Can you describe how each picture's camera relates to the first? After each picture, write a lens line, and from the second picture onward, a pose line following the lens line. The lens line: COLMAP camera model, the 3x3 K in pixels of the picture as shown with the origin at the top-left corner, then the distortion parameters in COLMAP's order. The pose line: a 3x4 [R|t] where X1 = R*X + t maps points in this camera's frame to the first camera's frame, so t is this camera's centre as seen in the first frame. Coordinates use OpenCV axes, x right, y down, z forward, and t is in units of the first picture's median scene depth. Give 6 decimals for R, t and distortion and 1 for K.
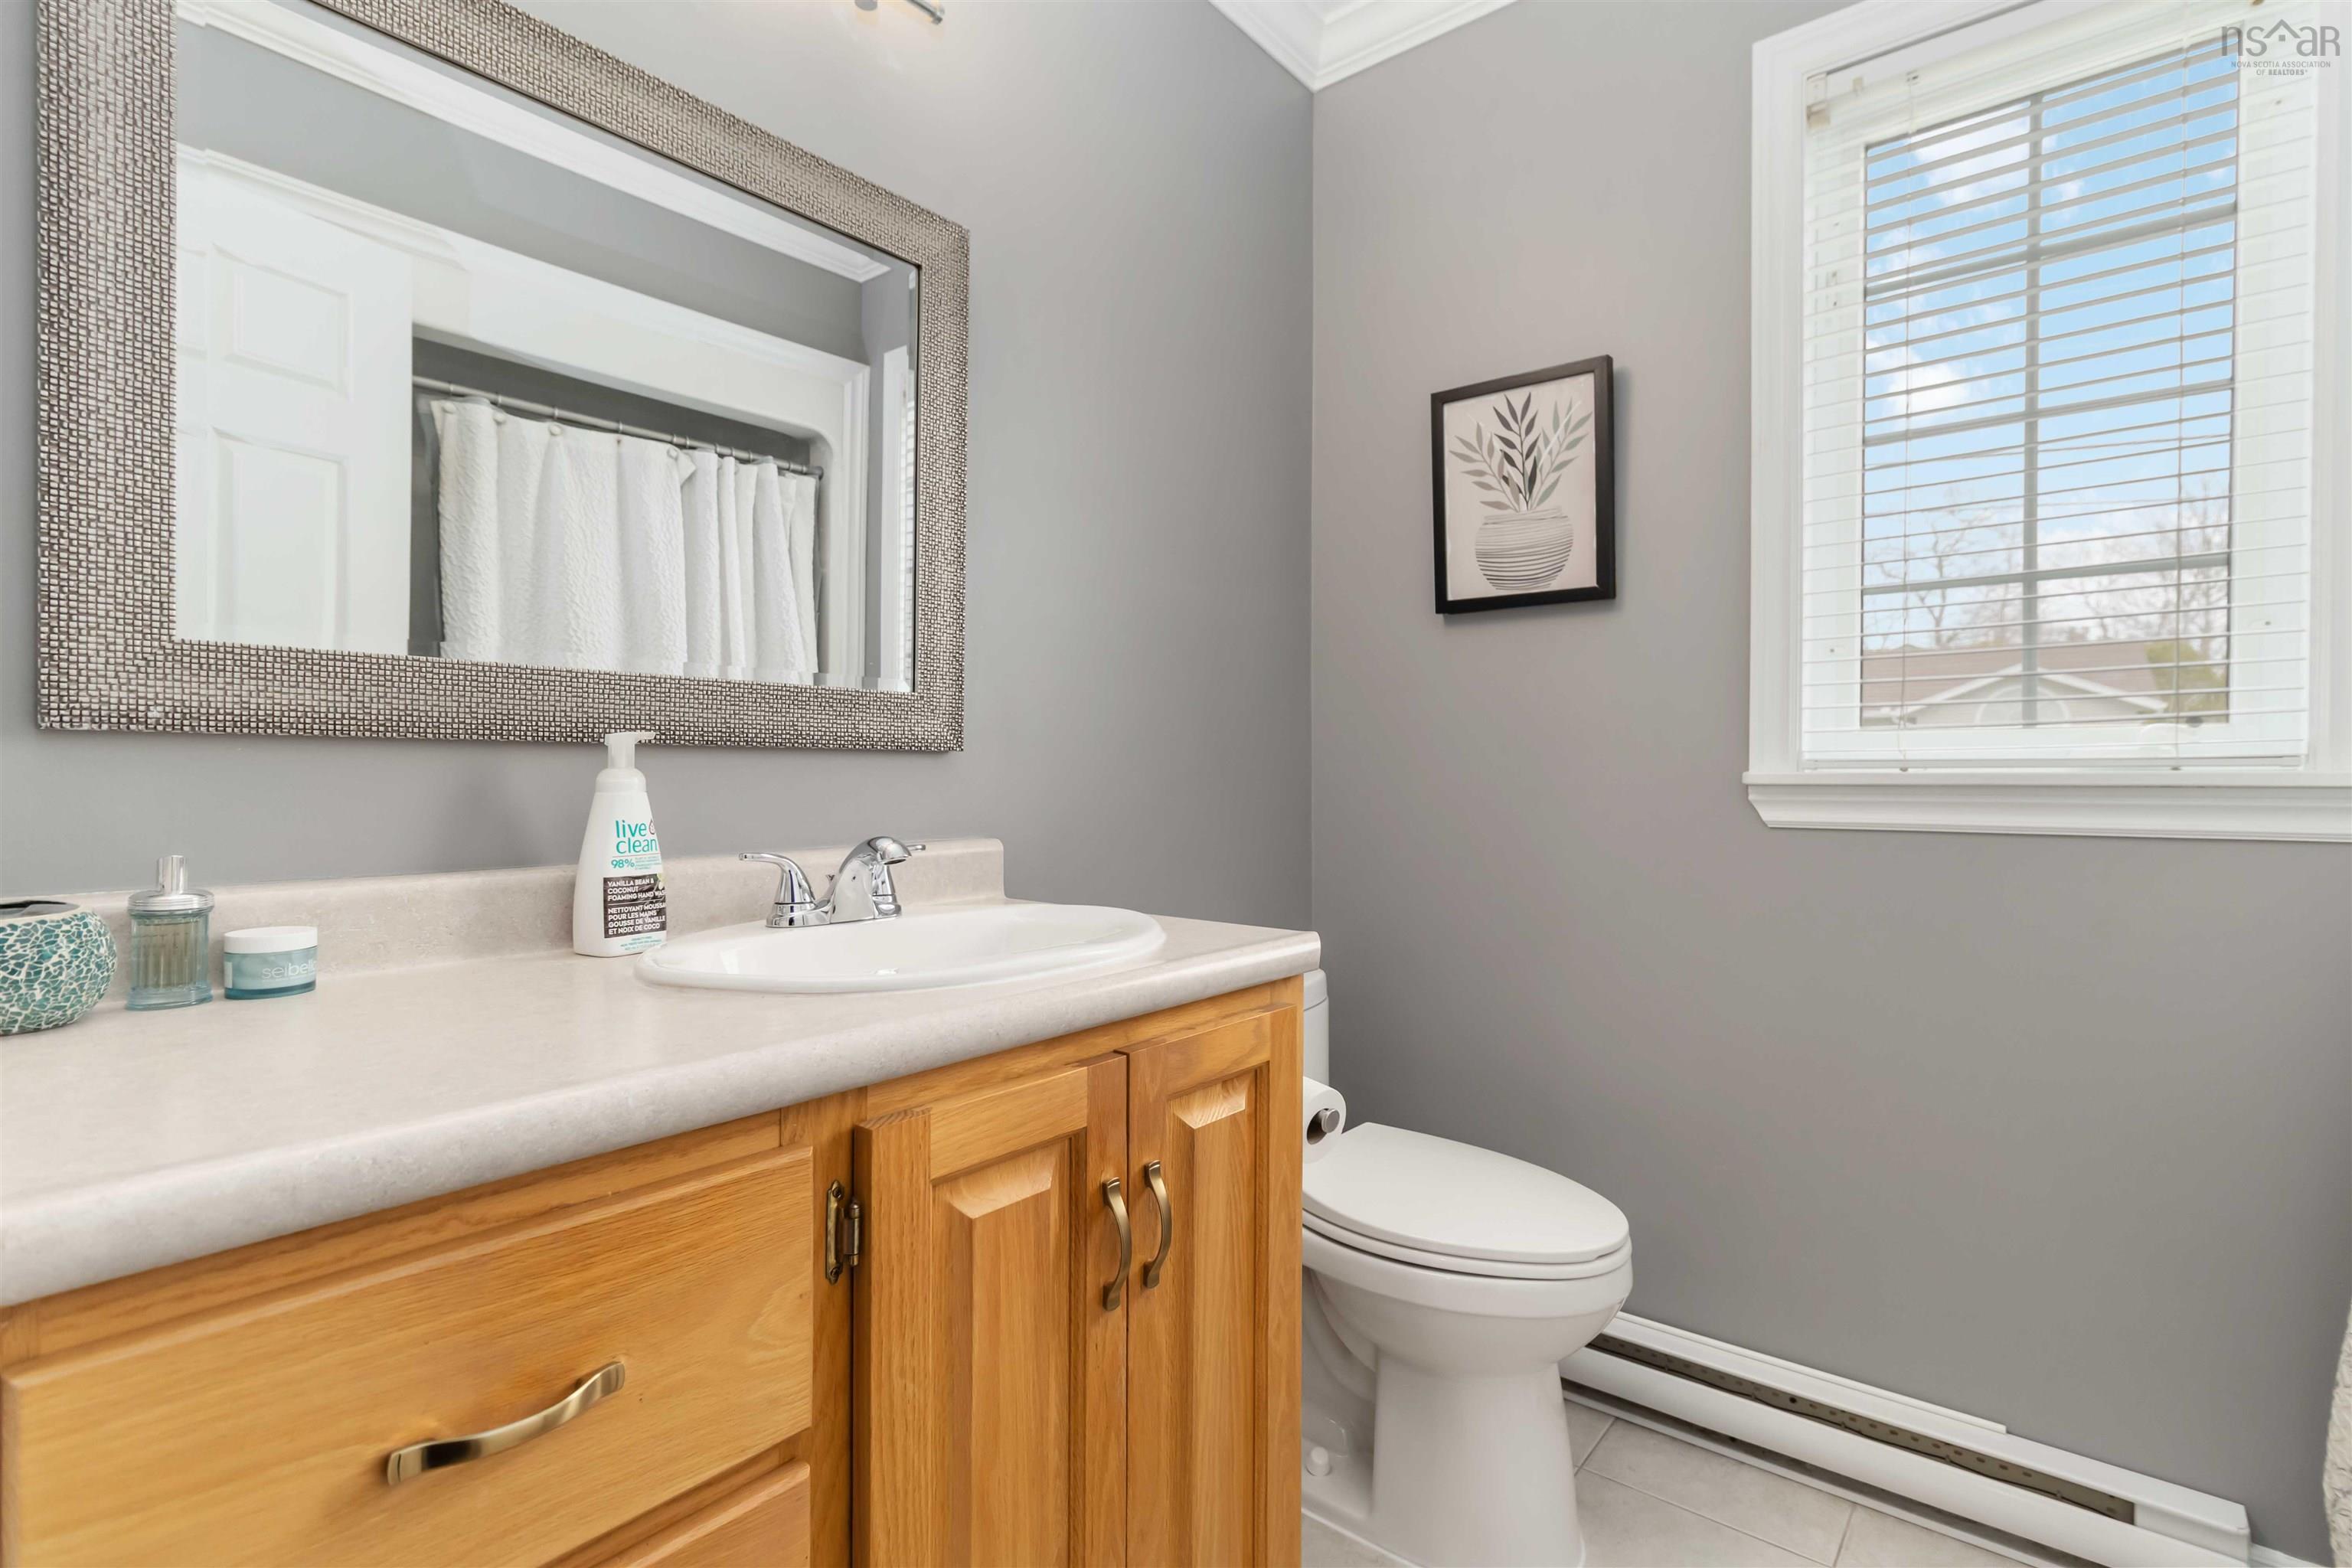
lens RADIAL K [[1093.8, 0, 1173.9], [0, 1093.8, 778.6], [0, 0, 1]] dist [0.008507, -0.000791]
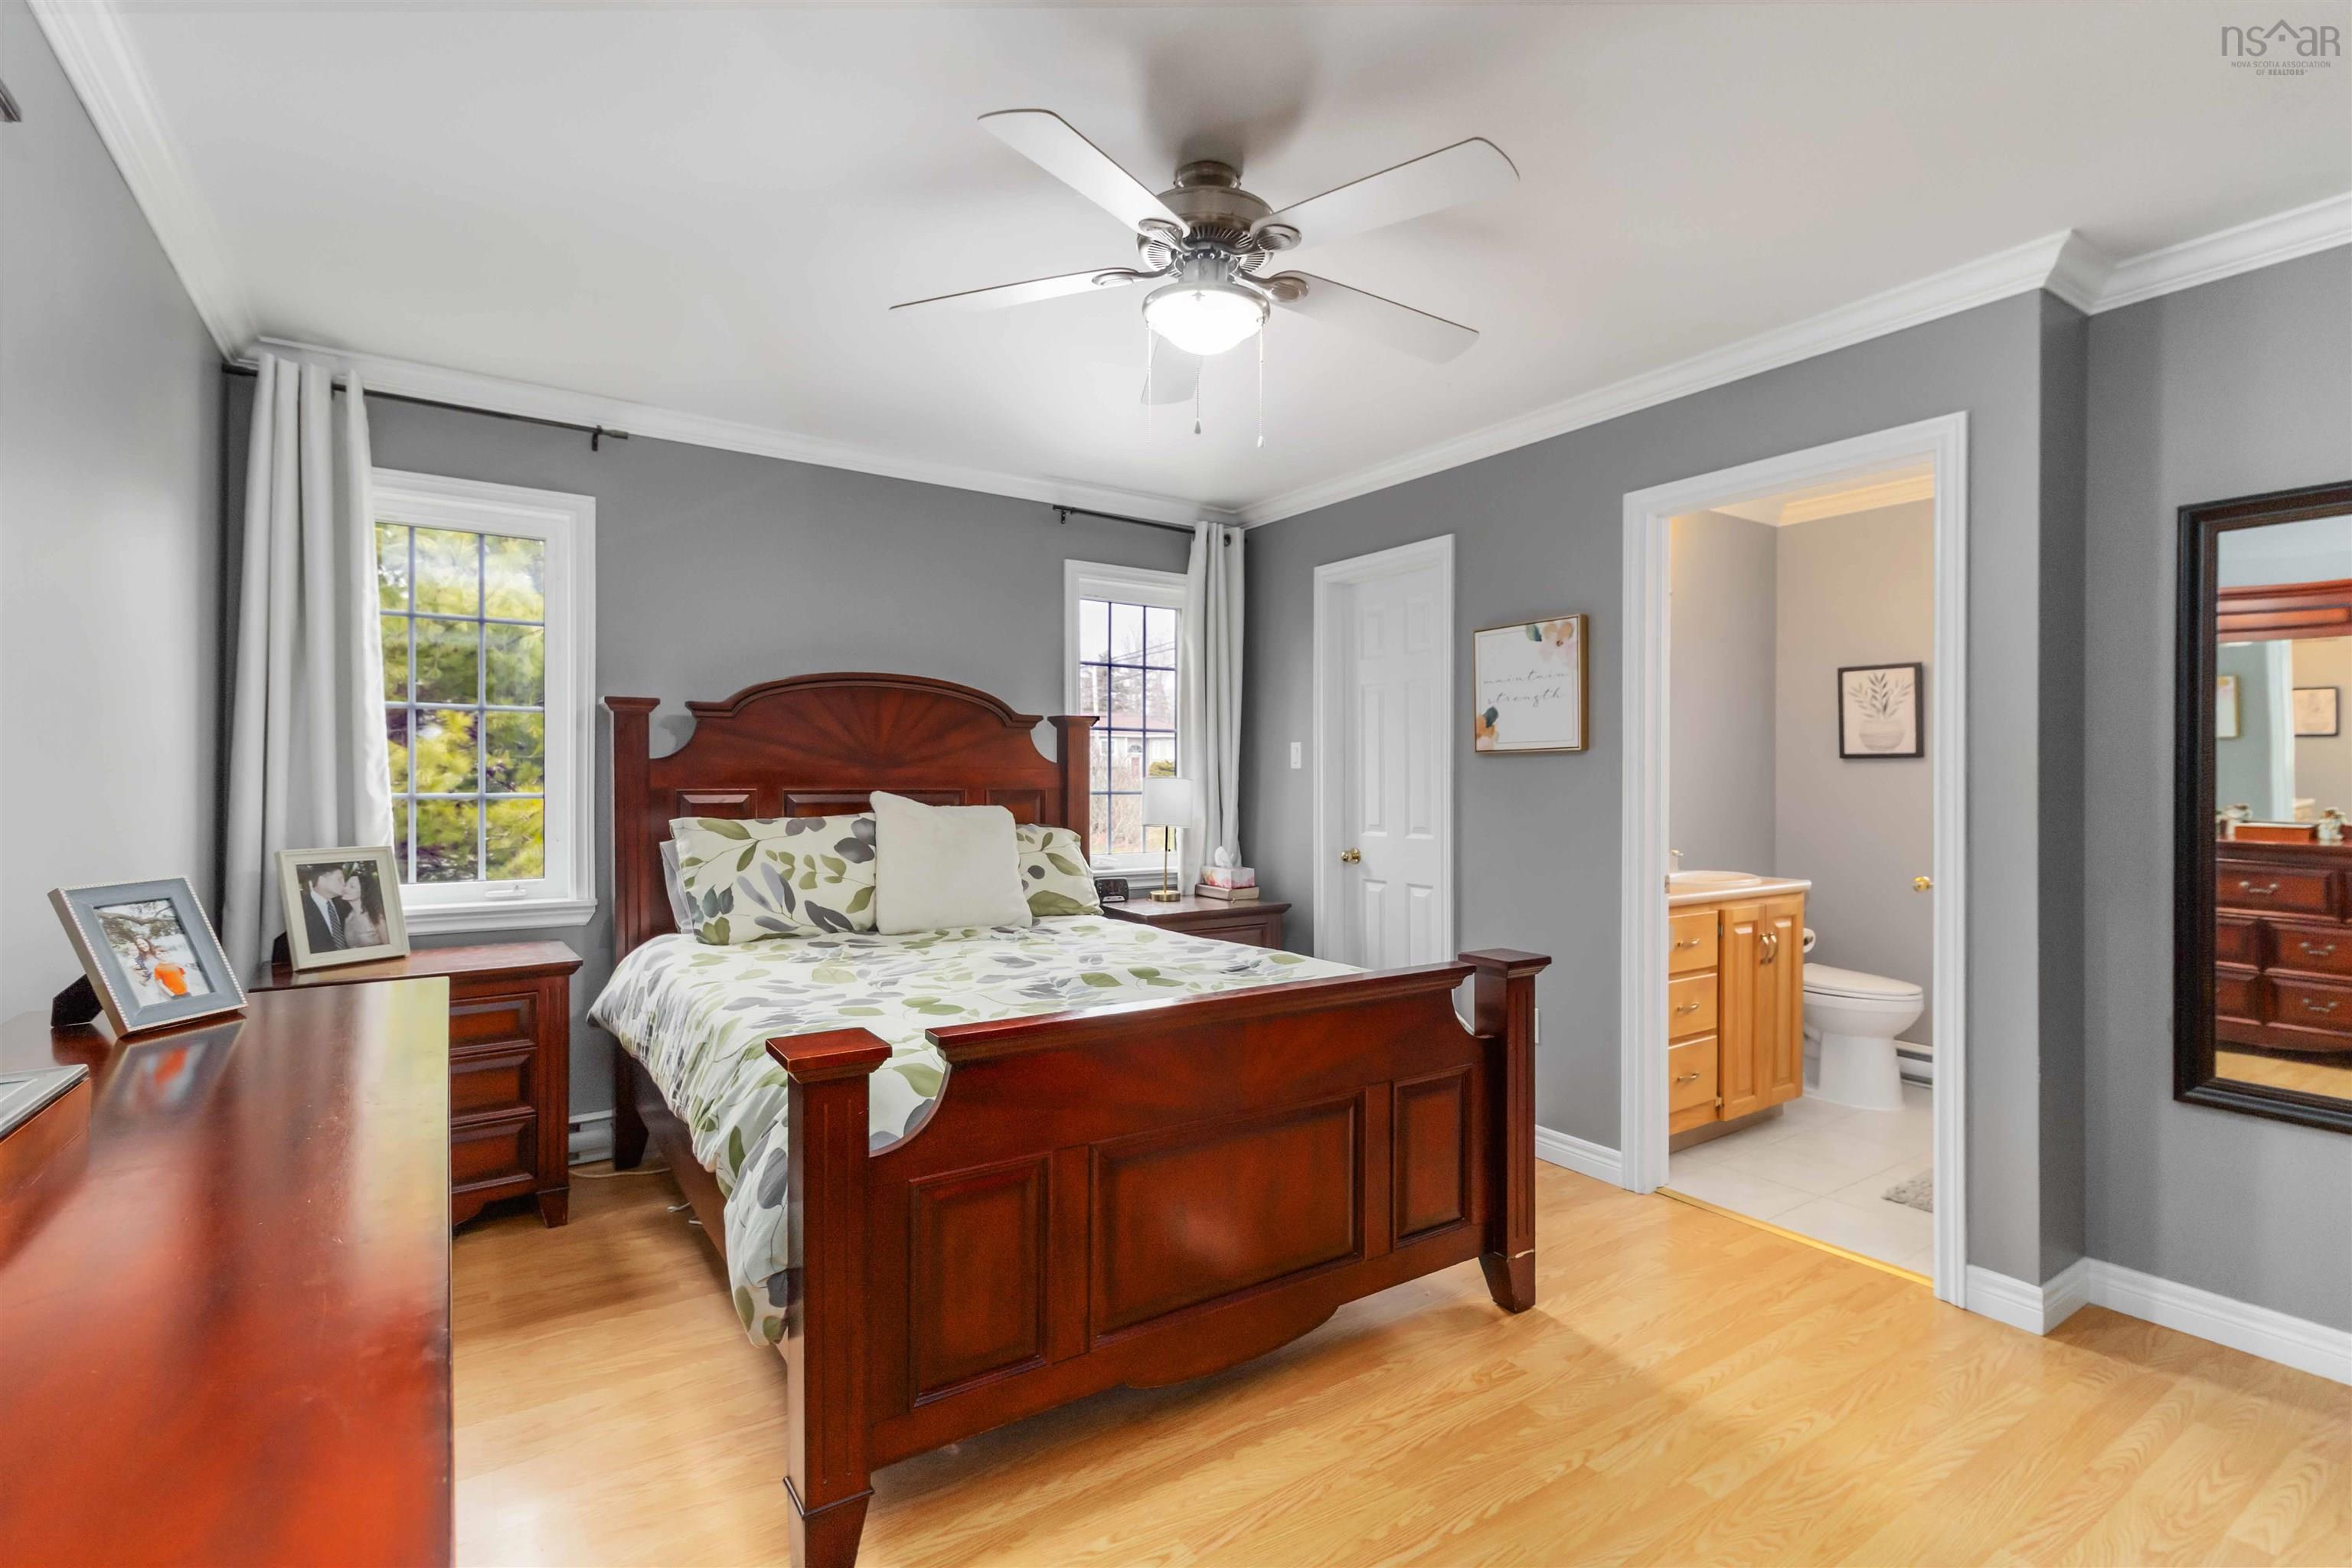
lens RADIAL K [[1093.8, 0, 1169.1], [0, 1093.8, 788.2], [0, 0, 1]] dist [0.008507, -0.000791]
pose [[0.959997, 0.002972, -0.279993, -0.685429], [-0.003477, 0.999993, -0.001309, -0.115776], [0.279987, 0.002230, 0.960001, -2.365631]]
